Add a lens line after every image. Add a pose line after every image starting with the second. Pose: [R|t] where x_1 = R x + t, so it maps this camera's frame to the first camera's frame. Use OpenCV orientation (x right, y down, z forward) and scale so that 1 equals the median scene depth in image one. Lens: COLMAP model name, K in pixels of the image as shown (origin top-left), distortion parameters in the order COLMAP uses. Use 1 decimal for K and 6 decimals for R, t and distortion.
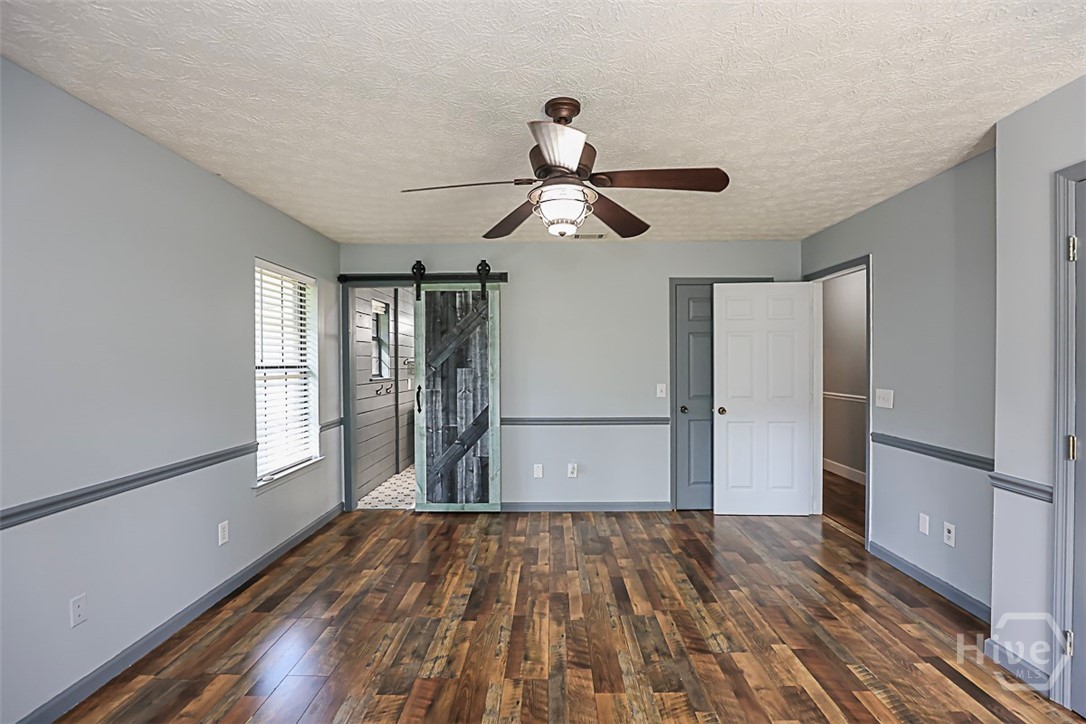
lens RADIAL K [[496.5, 0, 542.6], [0, 496.5, 364.9], [0, 0, 1]] dist [-0.034297, 0.005319]
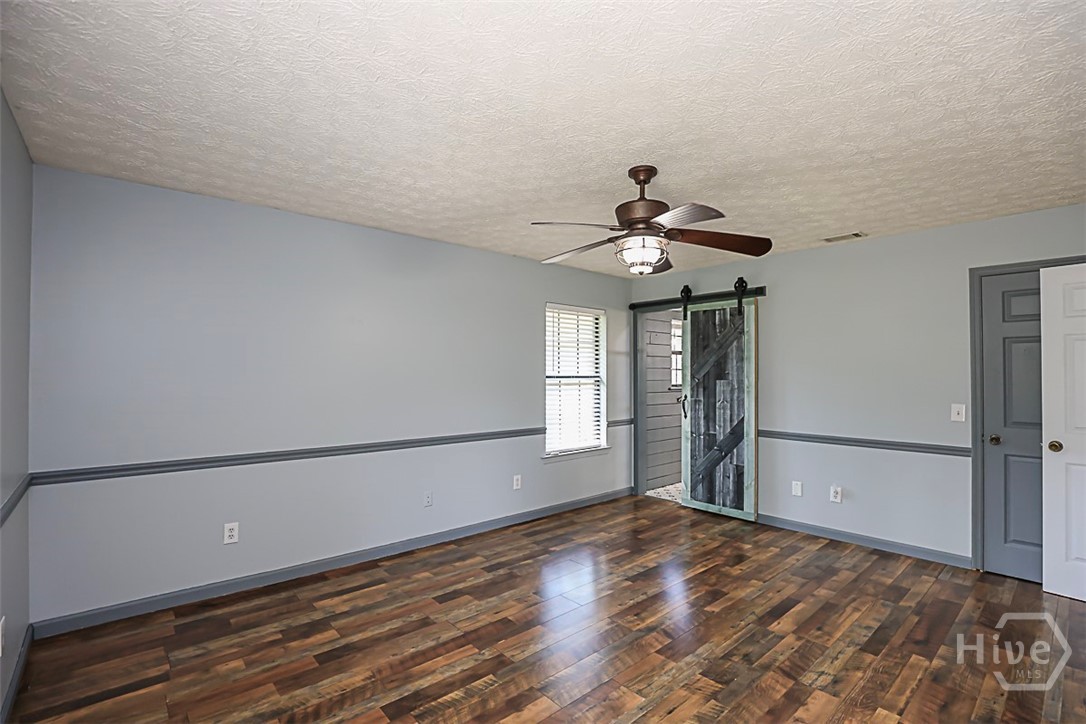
lens RADIAL K [[496.5, 0, 541.1], [0, 496.5, 364.6], [0, 0, 1]] dist [-0.034297, 0.005319]
pose [[0.671123, -0.005442, -0.741326, 0.434718], [-0.011420, 0.999778, -0.017679, -0.004049], [0.741258, 0.020331, 0.670912, -0.012382]]
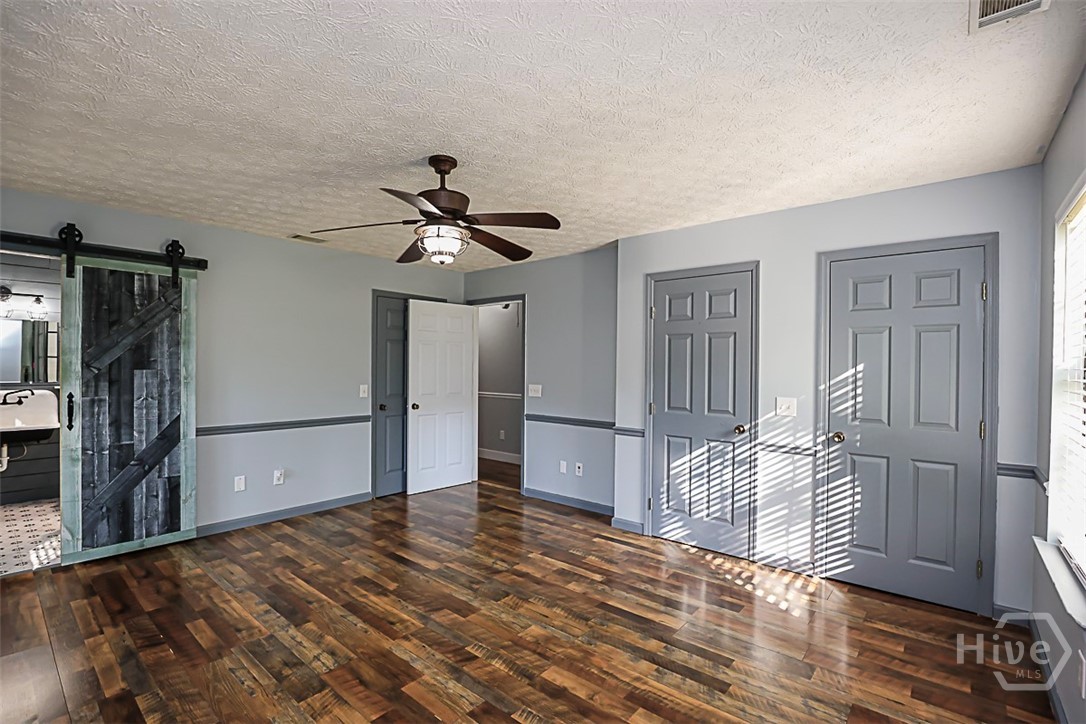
lens RADIAL K [[496.5, 0, 543.8], [0, 496.5, 364.2], [0, 0, 1]] dist [-0.034297, 0.005319]
pose [[0.633834, 0.013145, 0.773357, -0.418398], [-0.005400, 0.999906, -0.012570, 0.004859], [-0.773450, 0.003791, 0.633846, 0.001773]]
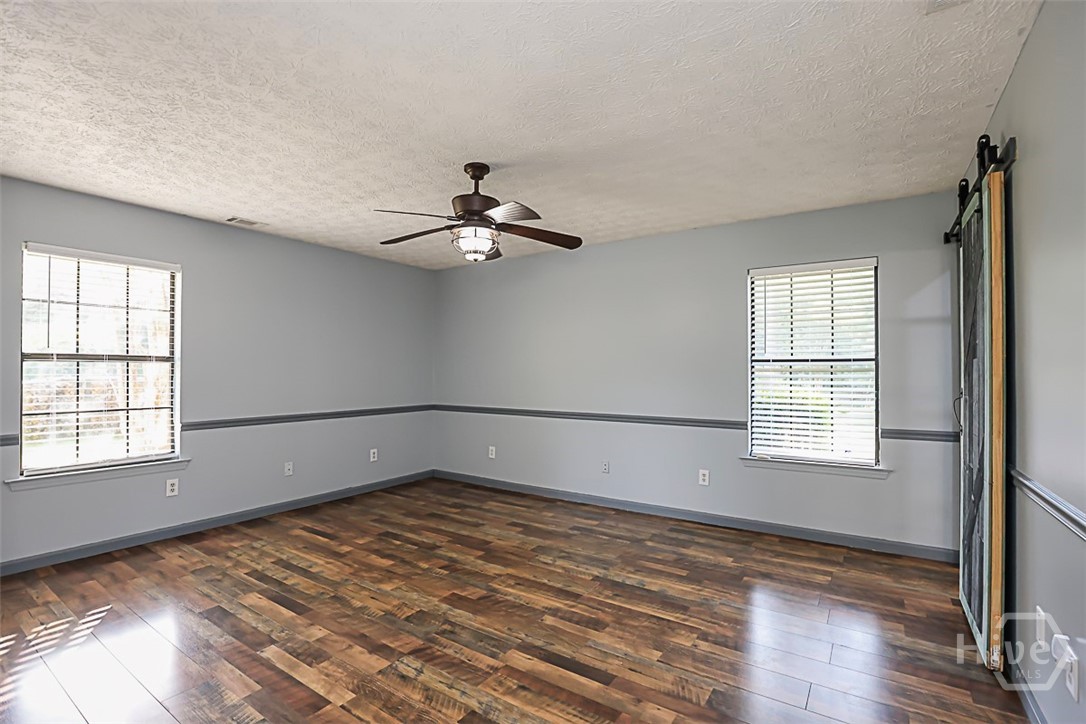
lens RADIAL K [[496.5, 0, 543.6], [0, 496.5, 369.3], [0, 0, 1]] dist [-0.034297, 0.005319]
pose [[-0.547288, -0.000294, -0.836944, 0.600277], [-0.004894, 0.999984, 0.002849, 0.022107], [0.836930, 0.005655, -0.547281, 1.048924]]
